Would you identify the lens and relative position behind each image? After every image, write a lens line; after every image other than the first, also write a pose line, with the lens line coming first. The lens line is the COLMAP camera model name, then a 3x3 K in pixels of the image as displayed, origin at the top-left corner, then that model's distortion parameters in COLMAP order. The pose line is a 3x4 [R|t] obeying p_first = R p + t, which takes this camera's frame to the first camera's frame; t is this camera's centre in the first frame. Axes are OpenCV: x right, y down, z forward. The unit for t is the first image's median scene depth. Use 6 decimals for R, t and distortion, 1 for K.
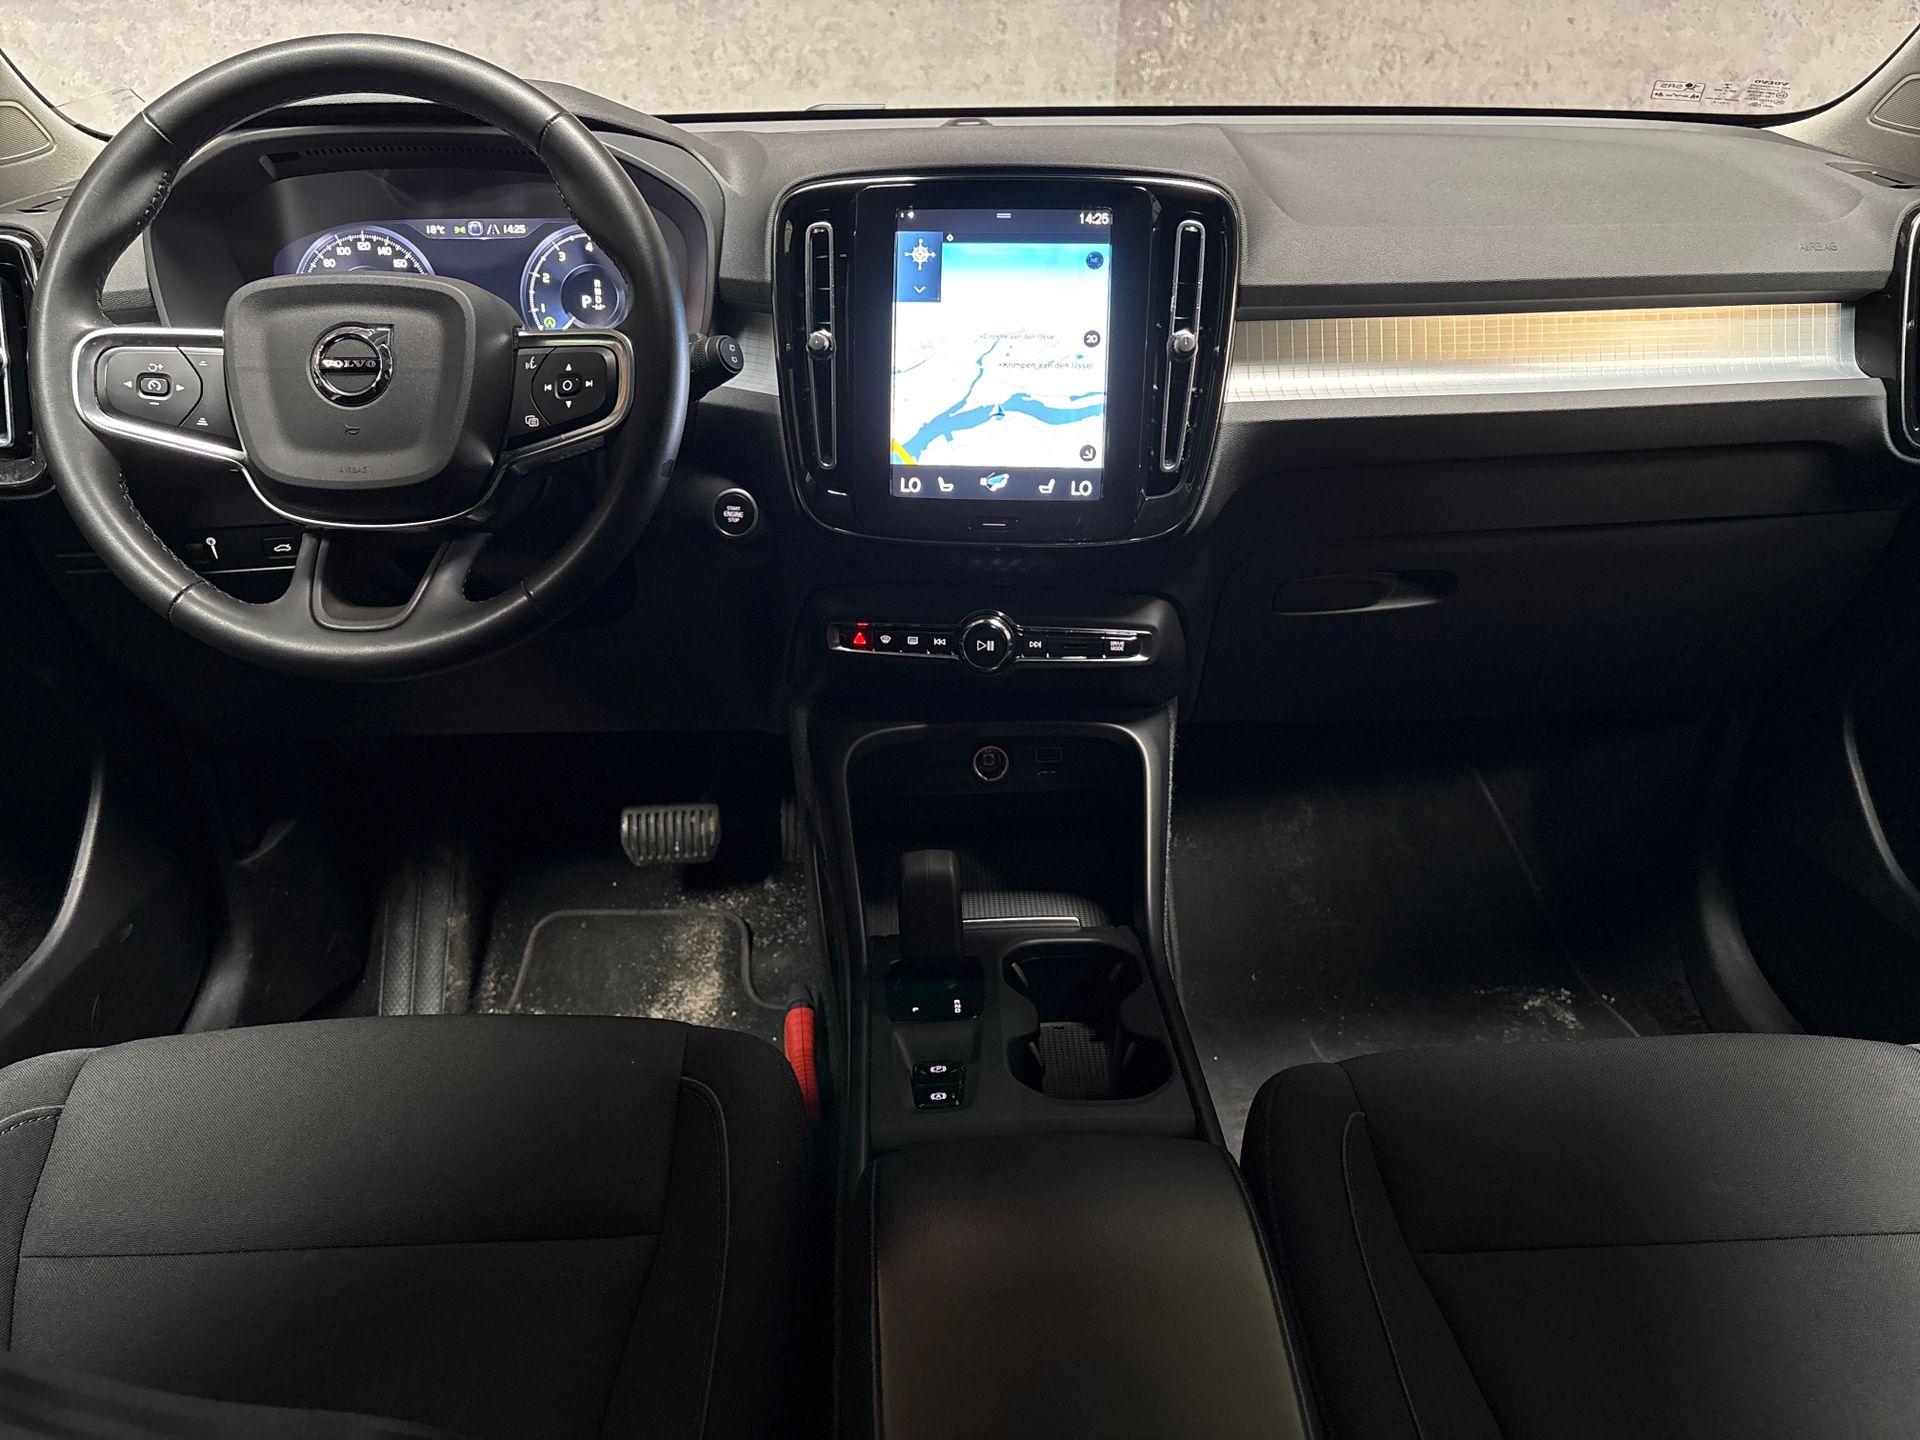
lens RADIAL K [[1471.7, 0, 970.2], [0, 1471.7, 747.0], [0, 0, 1]] dist [0.018647, -0.018161]
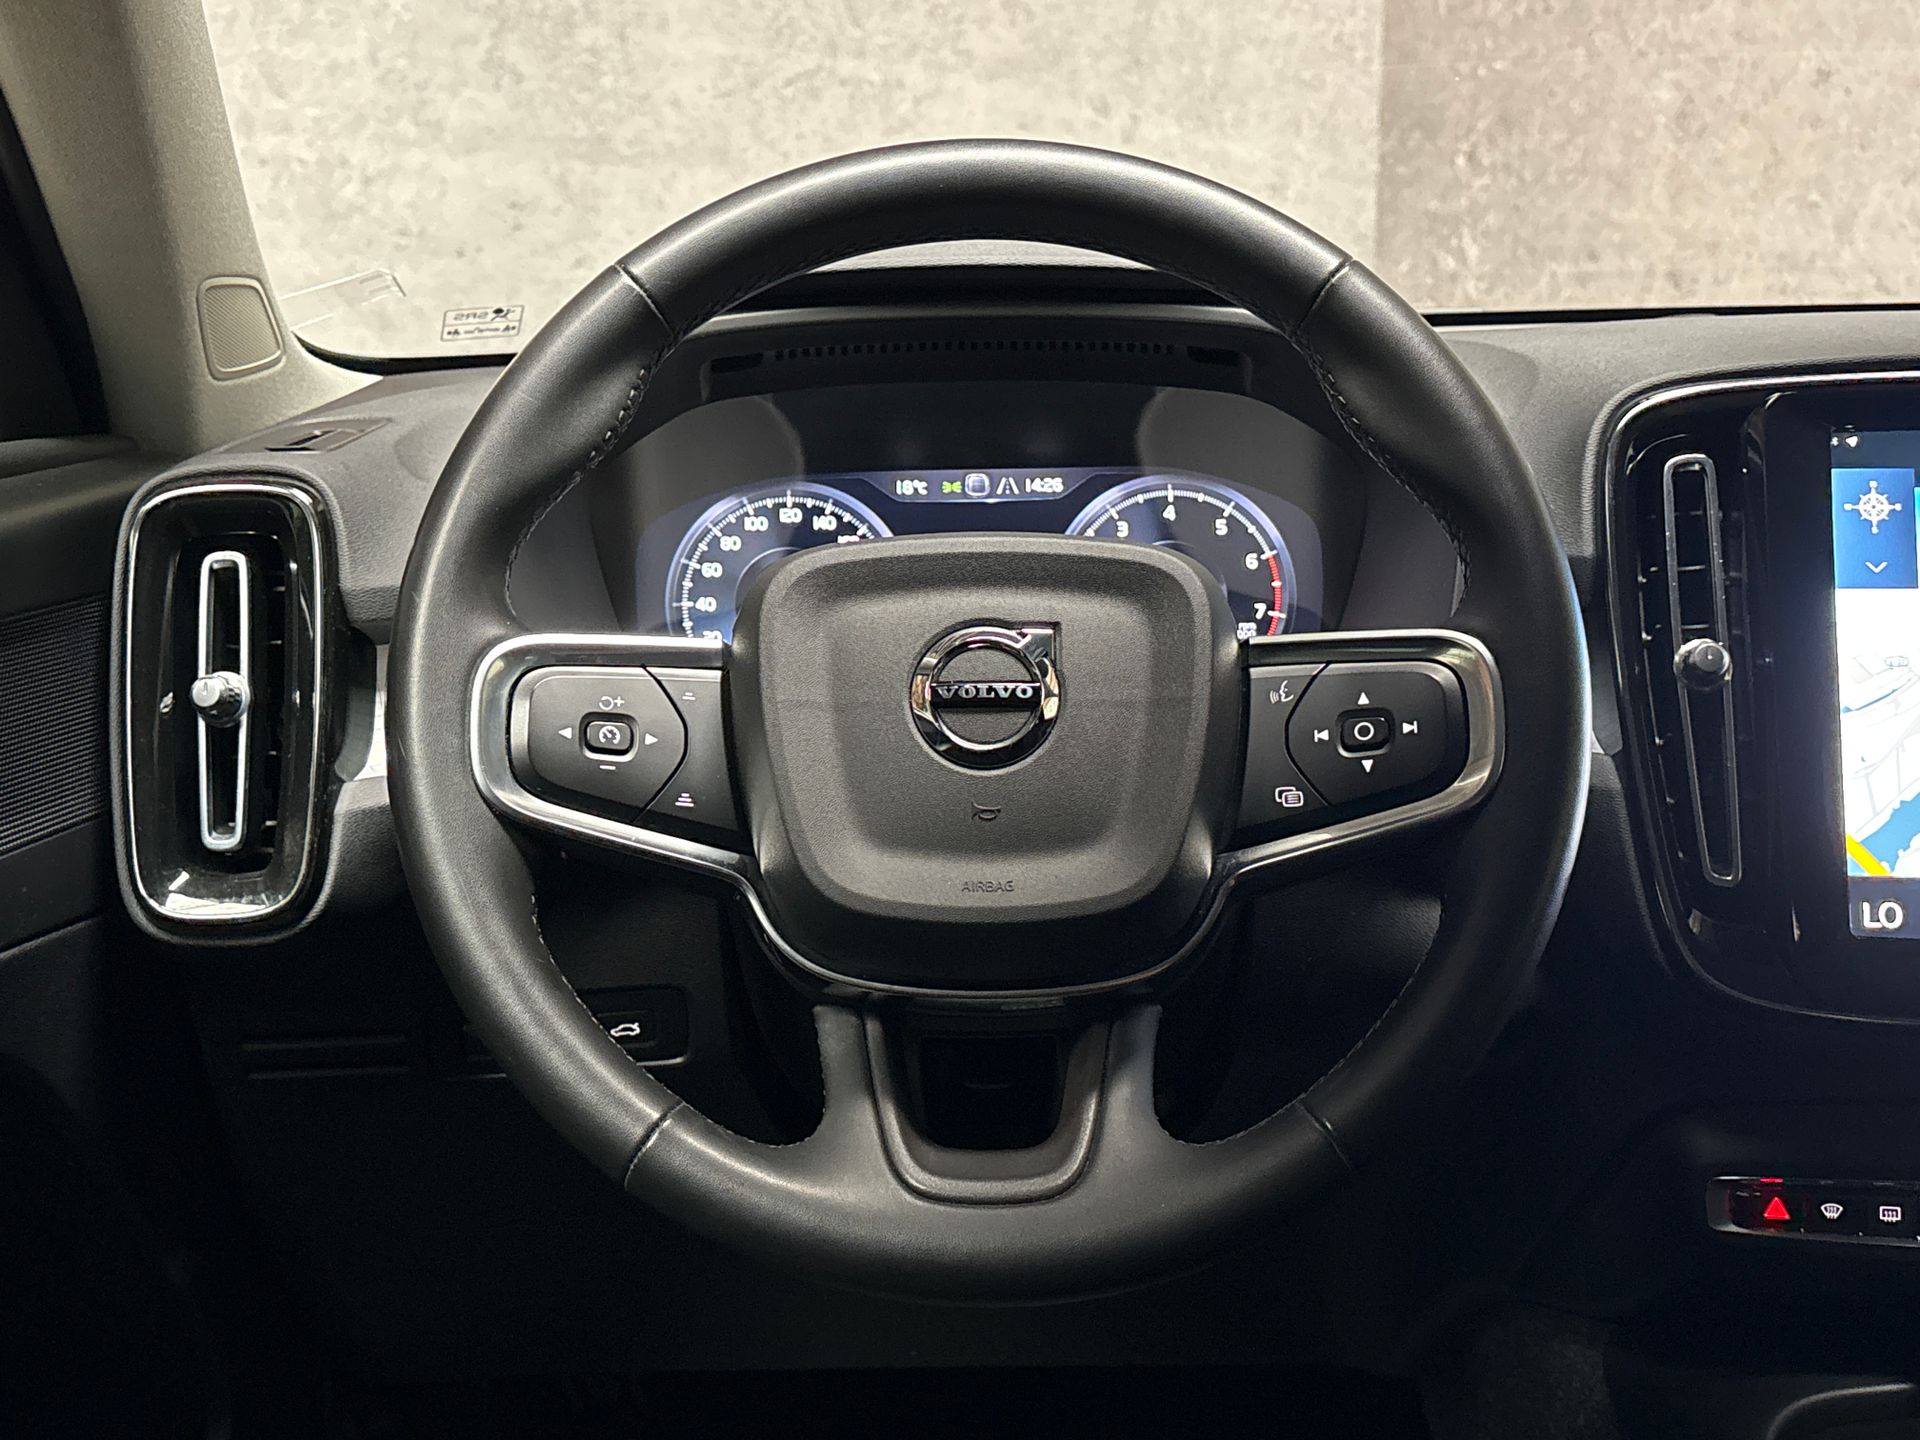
lens RADIAL K [[2216.6, 0, 935.8], [0, 2216.6, 770.0], [0, 0, 1]] dist [0.011803, 0.000000]
pose [[0.999189, -0.004919, -0.039971, -0.352476], [-0.004926, 0.970132, -0.242527, -0.032329], [0.039970, 0.242528, 0.969321, 0.196280]]
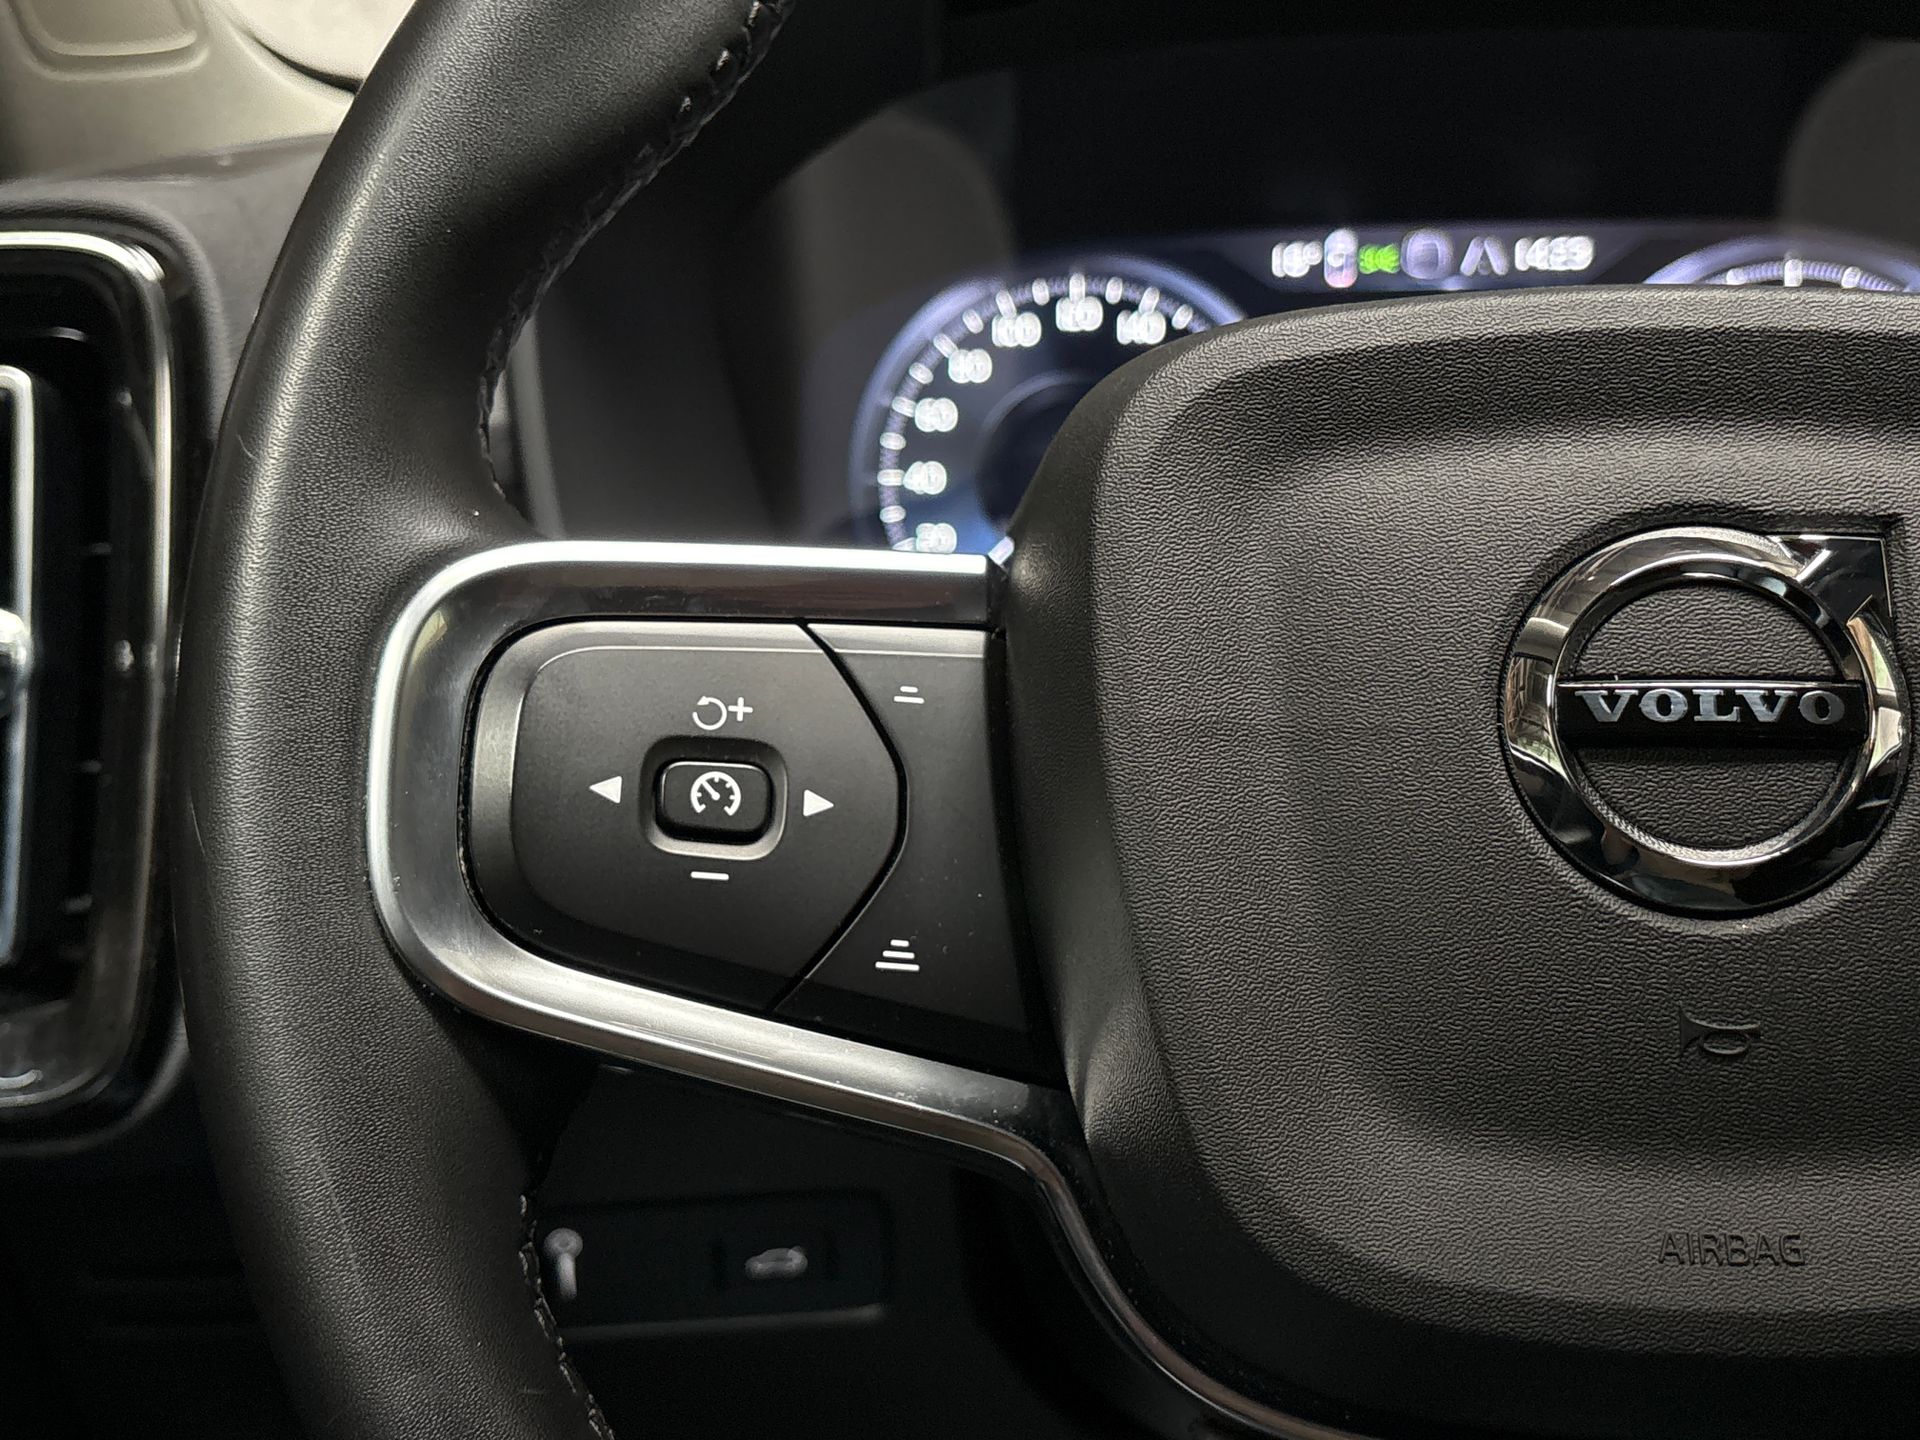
lens RADIAL K [[2216.6, 0, 886.0], [0, 2216.6, 756.2], [0, 0, 1]] dist [0.011803, 0.000000]
pose [[0.989505, 0.010569, -0.144110, -0.422212], [-0.038891, 0.980000, -0.195161, -0.165012], [0.139165, 0.198717, 0.970126, 0.602921]]
